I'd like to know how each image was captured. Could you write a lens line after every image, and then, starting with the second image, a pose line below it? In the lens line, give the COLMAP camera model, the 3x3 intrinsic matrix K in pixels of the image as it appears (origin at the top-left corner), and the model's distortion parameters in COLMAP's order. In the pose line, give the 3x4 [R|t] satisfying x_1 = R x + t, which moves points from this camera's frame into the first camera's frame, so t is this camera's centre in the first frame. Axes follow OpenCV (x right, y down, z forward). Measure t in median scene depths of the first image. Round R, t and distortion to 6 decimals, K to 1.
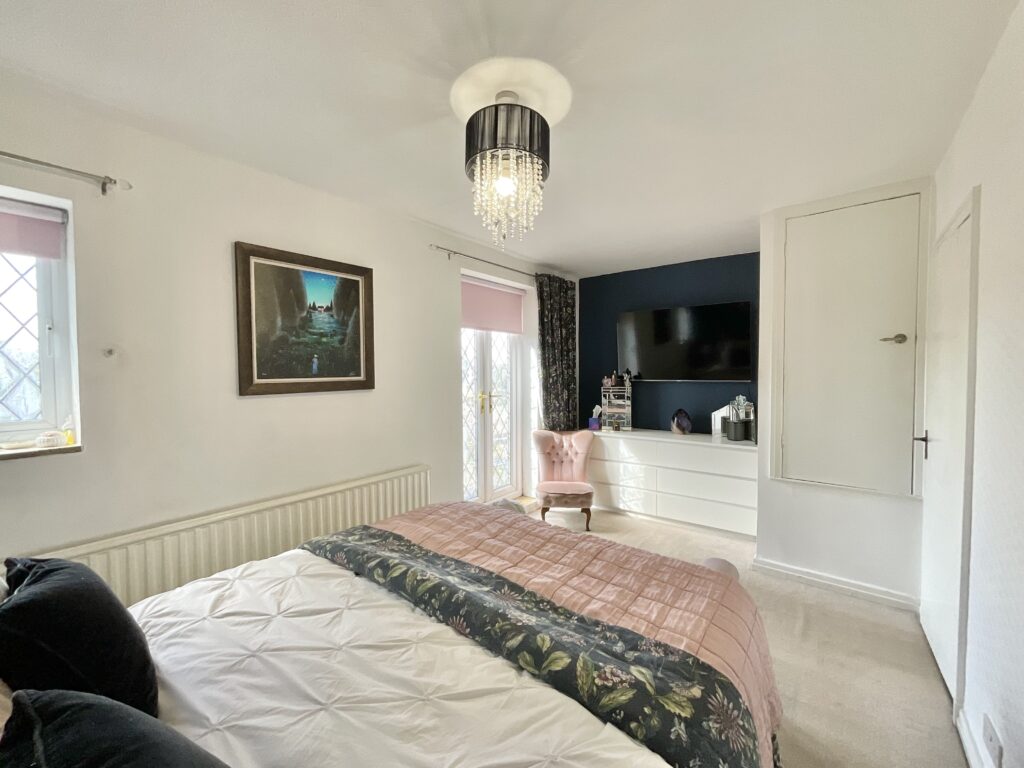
lens RADIAL K [[417.0, 0, 512.0], [0, 417.0, 384.0], [0, 0, 1]] dist [-0.002681, -0.000188]
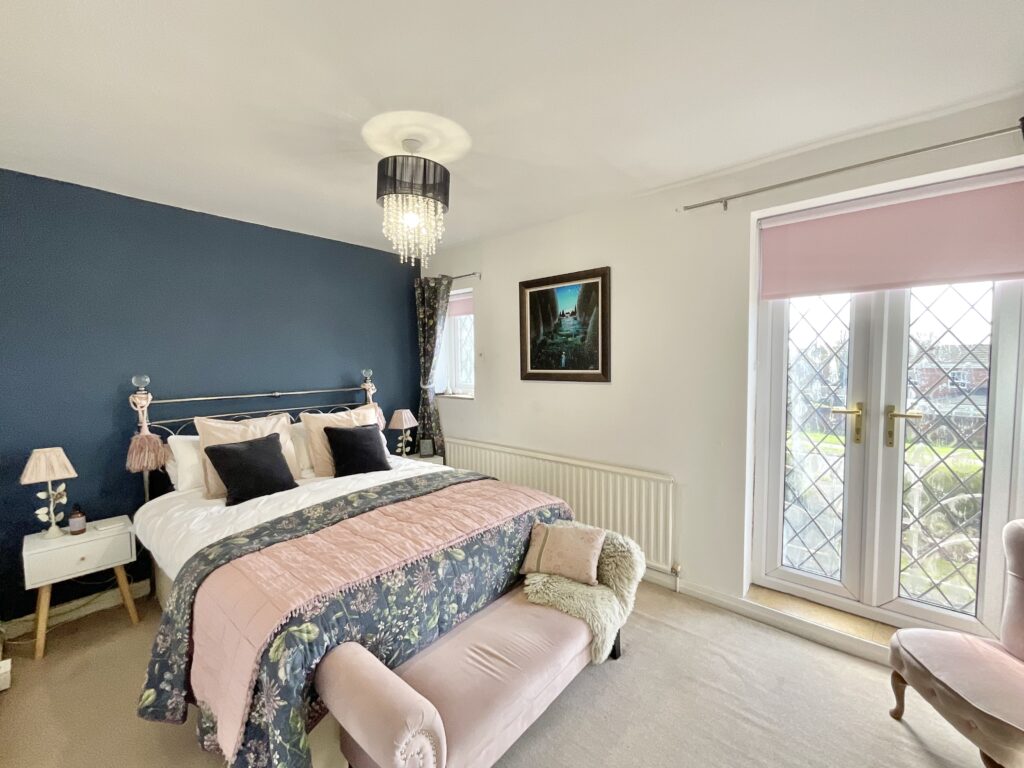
lens RADIAL K [[417.0, 0, 512.0], [0, 417.0, 384.0], [0, 0, 1]] dist [-0.002681, -0.000188]
pose [[-0.052872, 0.068577, -0.996244, 0.786251], [-0.022863, 0.997295, 0.069862, -0.055869], [0.998340, 0.026470, -0.051161, 0.883566]]
